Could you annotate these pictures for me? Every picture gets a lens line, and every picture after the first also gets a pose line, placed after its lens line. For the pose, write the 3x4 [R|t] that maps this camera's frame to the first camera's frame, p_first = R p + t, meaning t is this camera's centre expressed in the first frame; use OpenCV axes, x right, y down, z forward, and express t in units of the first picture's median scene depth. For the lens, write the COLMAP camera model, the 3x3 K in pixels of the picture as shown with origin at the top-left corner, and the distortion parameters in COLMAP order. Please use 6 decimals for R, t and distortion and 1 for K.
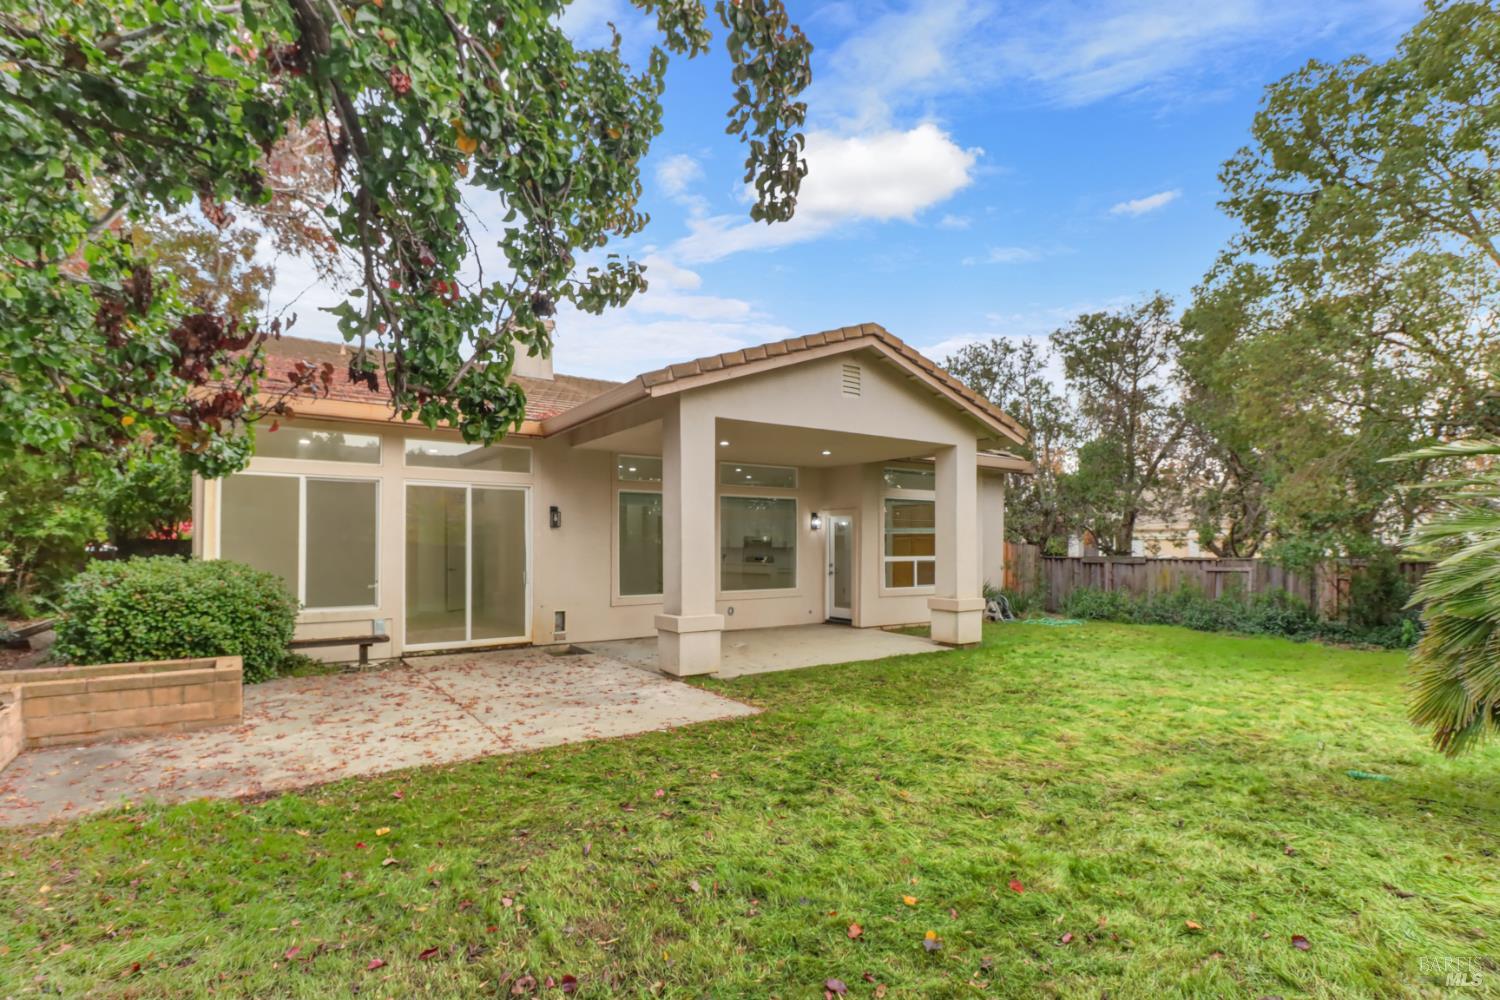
lens RADIAL K [[725.2, 0, 747.5], [0, 725.2, 543.2], [0, 0, 1]] dist [0.000897, -0.000508]
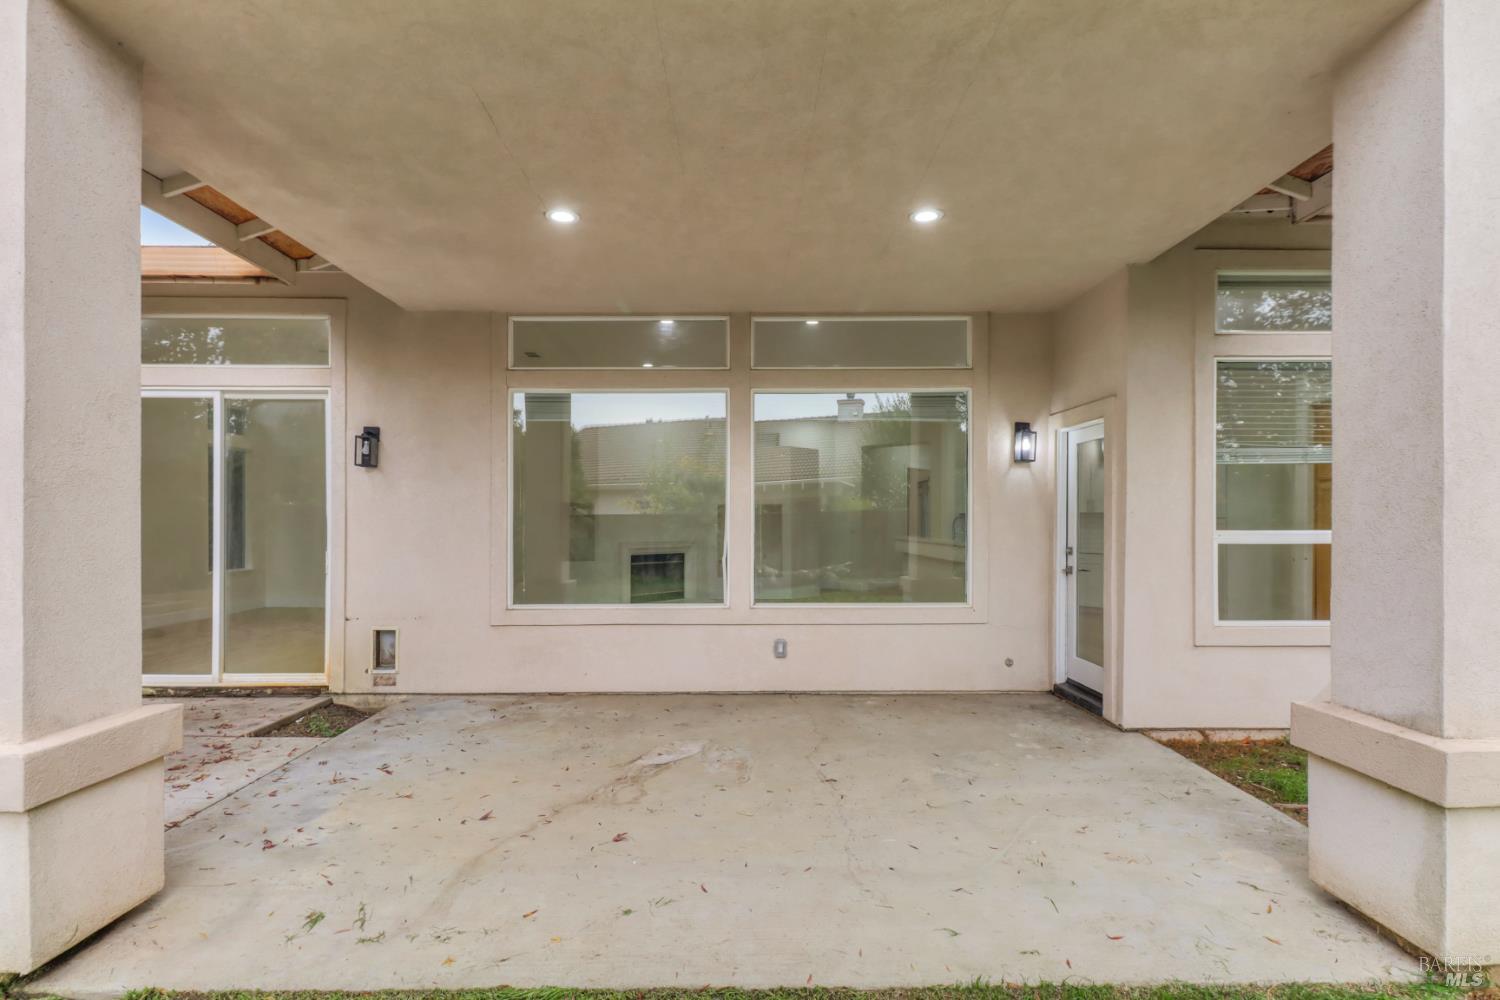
lens RADIAL K [[725.2, 0, 747.5], [0, 725.2, 543.2], [0, 0, 1]] dist [0.000897, -0.000508]
pose [[0.831384, 0.015648, -0.555478, 0.196474], [0.003312, 0.999446, 0.033111, 0.012604], [0.555688, -0.029368, 0.830872, 0.587586]]
